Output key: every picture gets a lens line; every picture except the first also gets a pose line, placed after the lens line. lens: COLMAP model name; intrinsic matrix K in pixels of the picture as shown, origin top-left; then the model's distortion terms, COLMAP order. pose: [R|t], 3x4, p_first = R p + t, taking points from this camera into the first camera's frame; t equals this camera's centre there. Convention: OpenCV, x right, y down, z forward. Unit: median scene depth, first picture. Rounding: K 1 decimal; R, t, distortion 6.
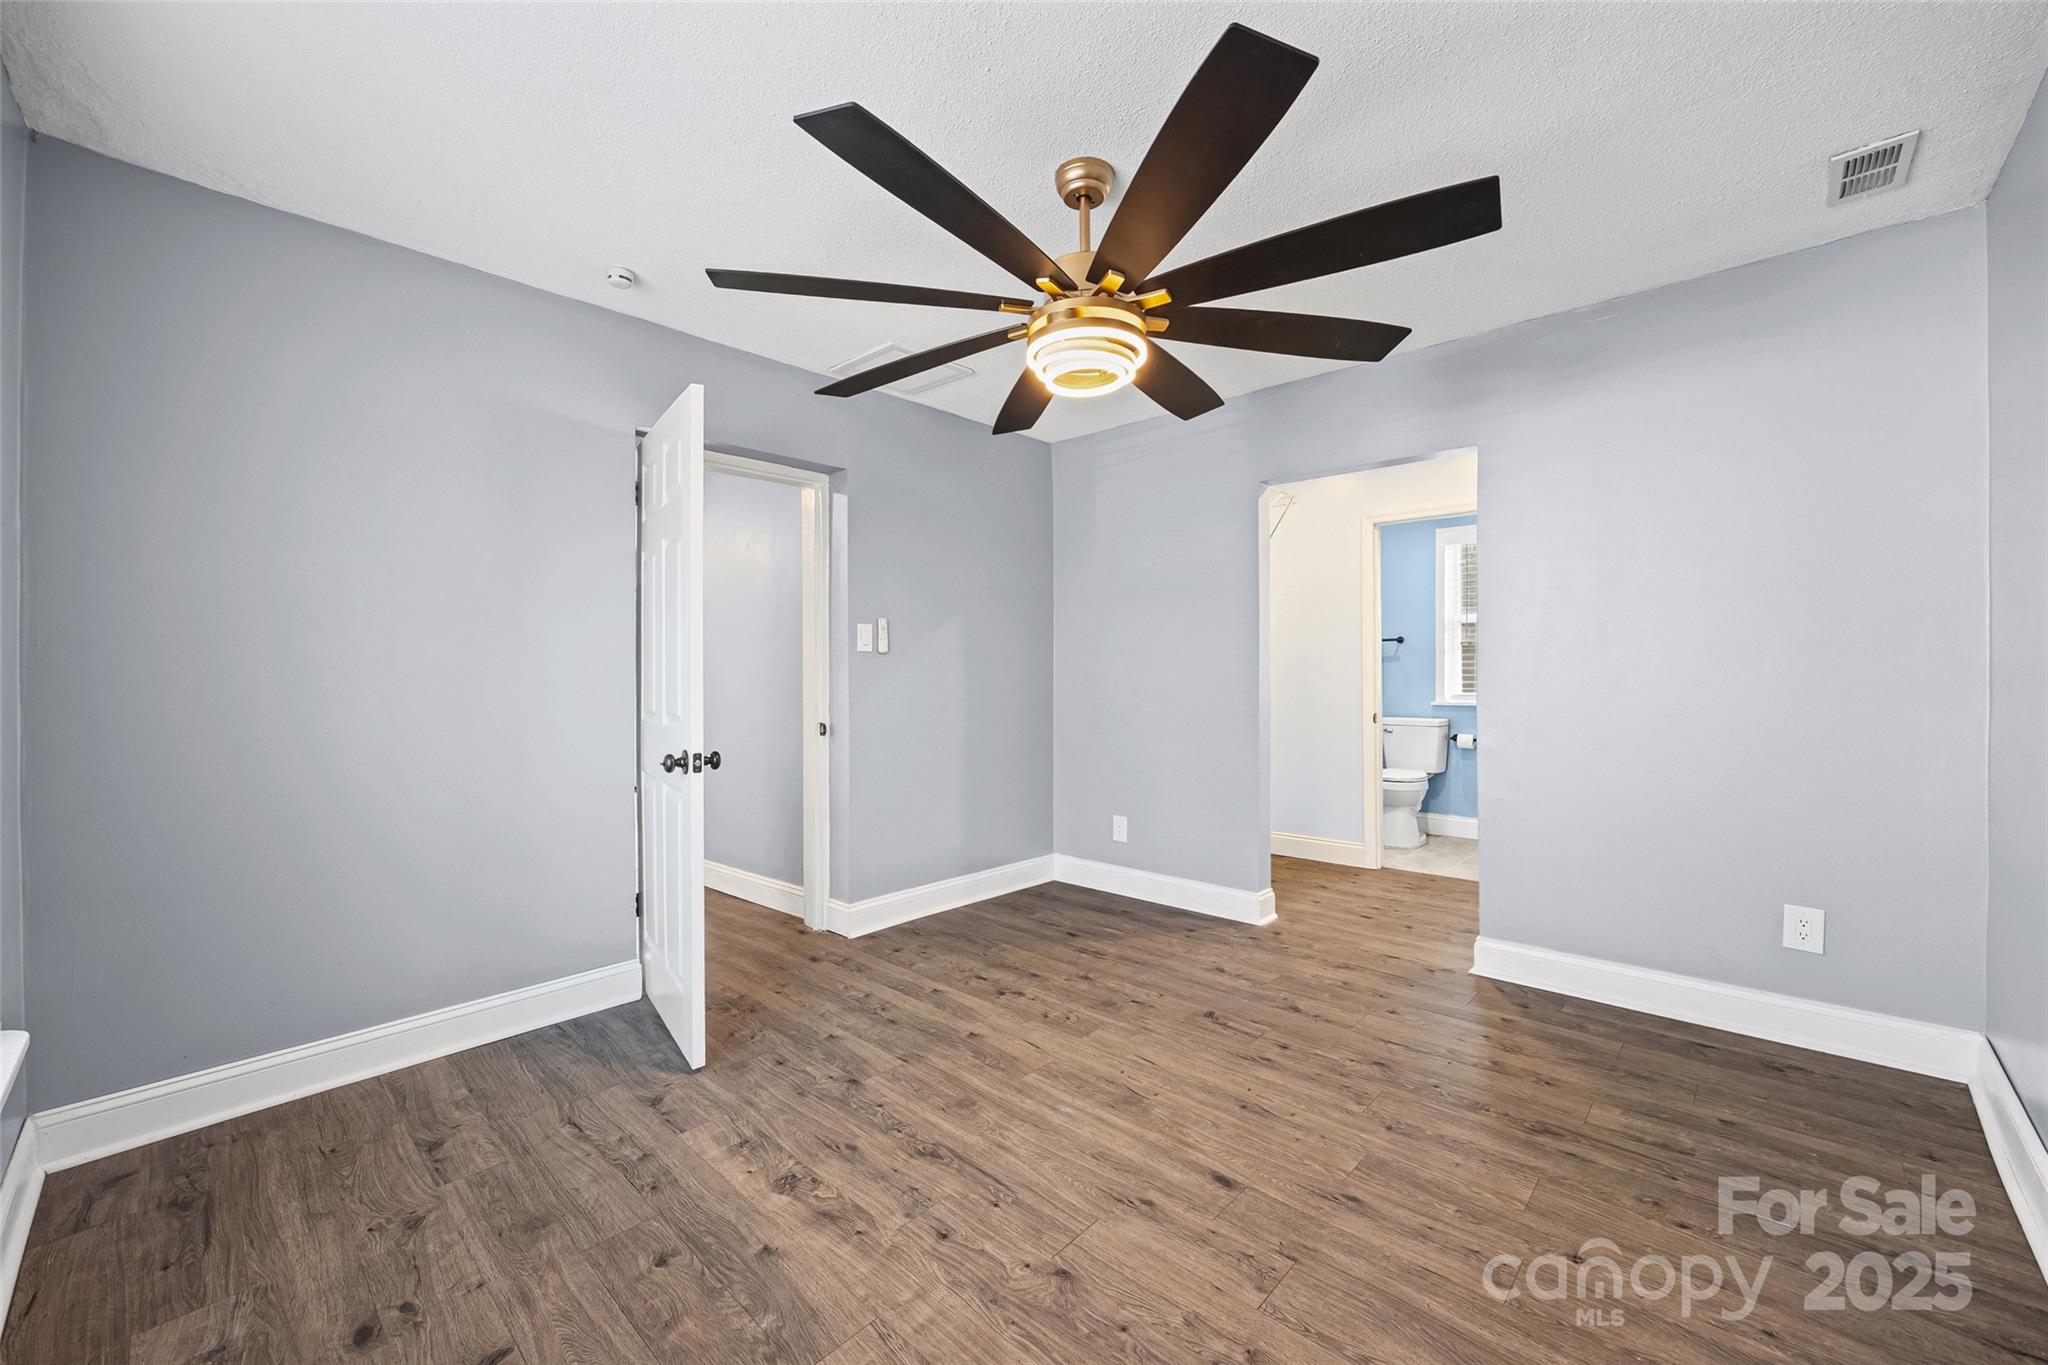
lens RADIAL K [[792.0, 0, 1019.5], [0, 792.0, 682.2], [0, 0, 1]] dist [-0.003601, -0.000149]
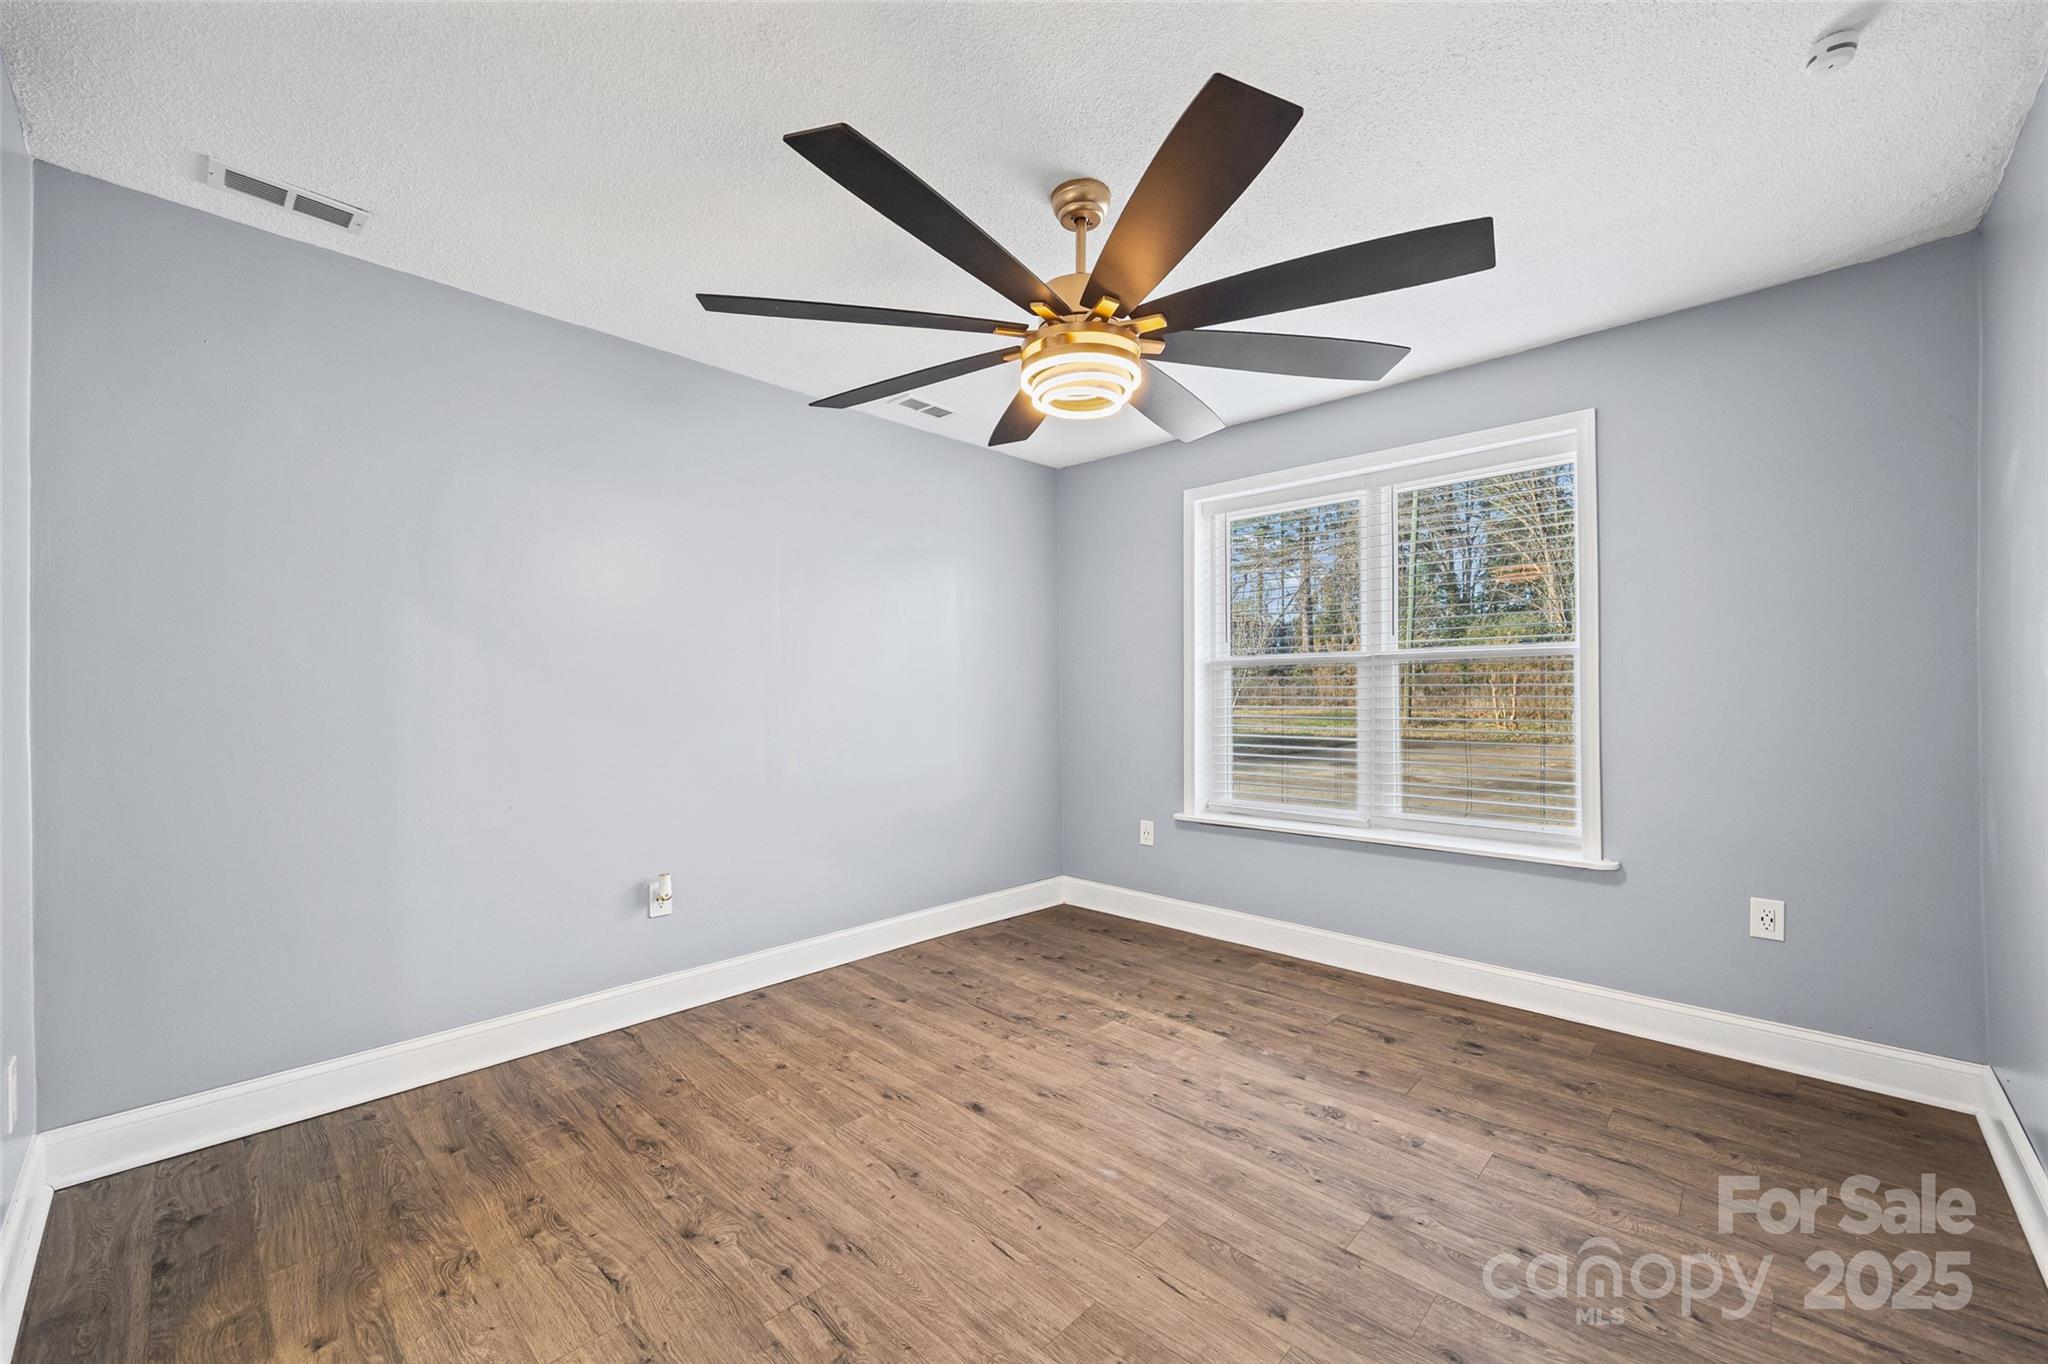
lens RADIAL K [[792.0, 0, 1034.7], [0, 792.0, 686.7], [0, 0, 1]] dist [-0.003601, -0.000149]
pose [[-0.999853, 0.011564, -0.012674, 0.156869], [0.011463, 0.999903, 0.007973, -0.033825], [0.012765, 0.007826, -0.999888, 1.992717]]
